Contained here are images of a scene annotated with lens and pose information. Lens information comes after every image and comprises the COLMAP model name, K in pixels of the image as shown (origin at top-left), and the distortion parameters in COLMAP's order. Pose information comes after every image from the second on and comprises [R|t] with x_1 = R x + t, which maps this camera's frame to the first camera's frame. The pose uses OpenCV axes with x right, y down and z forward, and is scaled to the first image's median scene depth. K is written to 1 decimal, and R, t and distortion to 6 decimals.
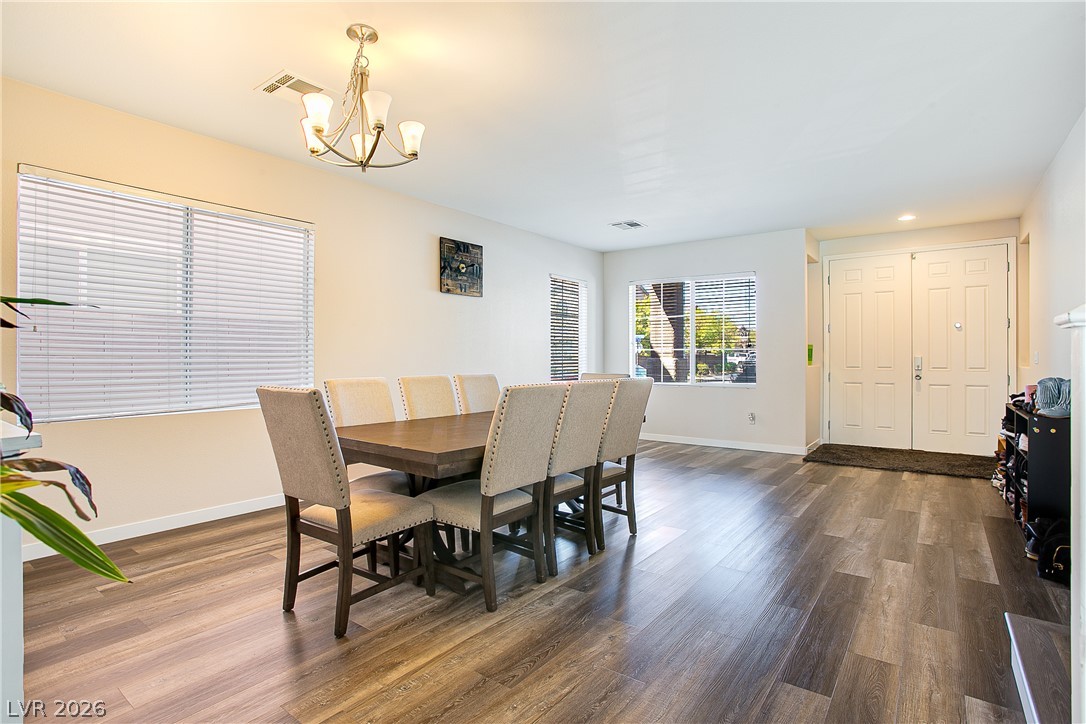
lens RADIAL K [[552.6, 0, 527.7], [0, 552.6, 381.6], [0, 0, 1]] dist [-0.045274, -0.000034]
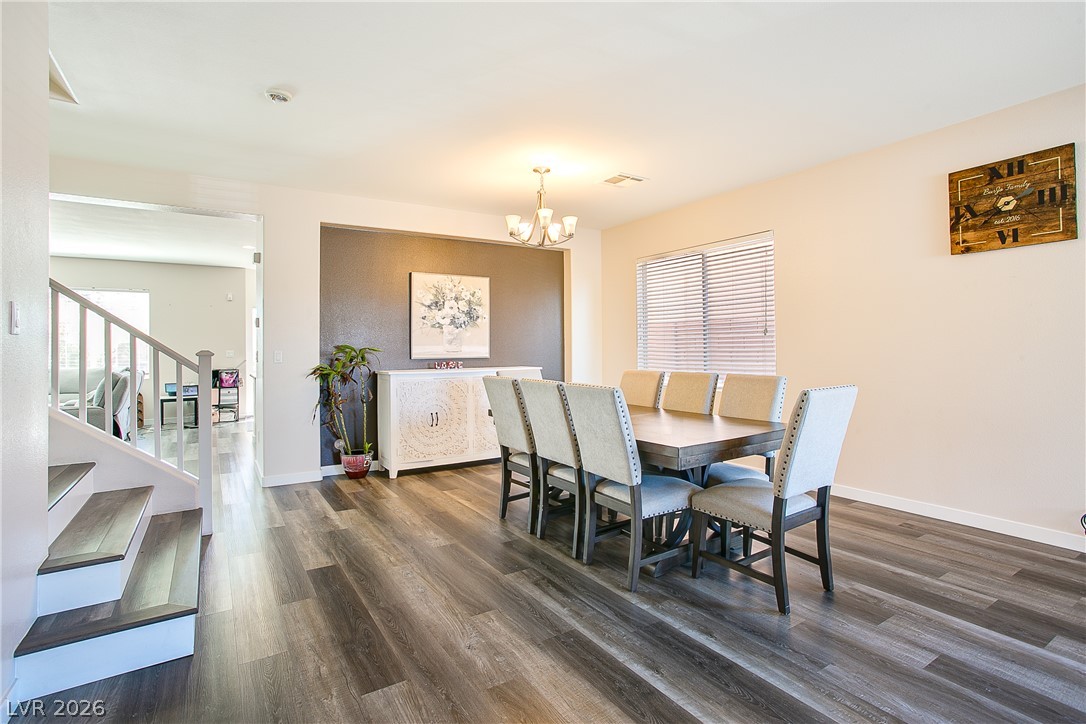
lens RADIAL K [[553.1, 0, 526.4], [0, 553.1, 316.3], [0, 0, 1]] dist [-0.002400, -0.000354]
pose [[-0.382501, -0.050412, -0.922579, 0.655476], [-0.031115, 0.998647, -0.041668, -0.044227], [0.923431, 0.012768, -0.383552, 0.781590]]
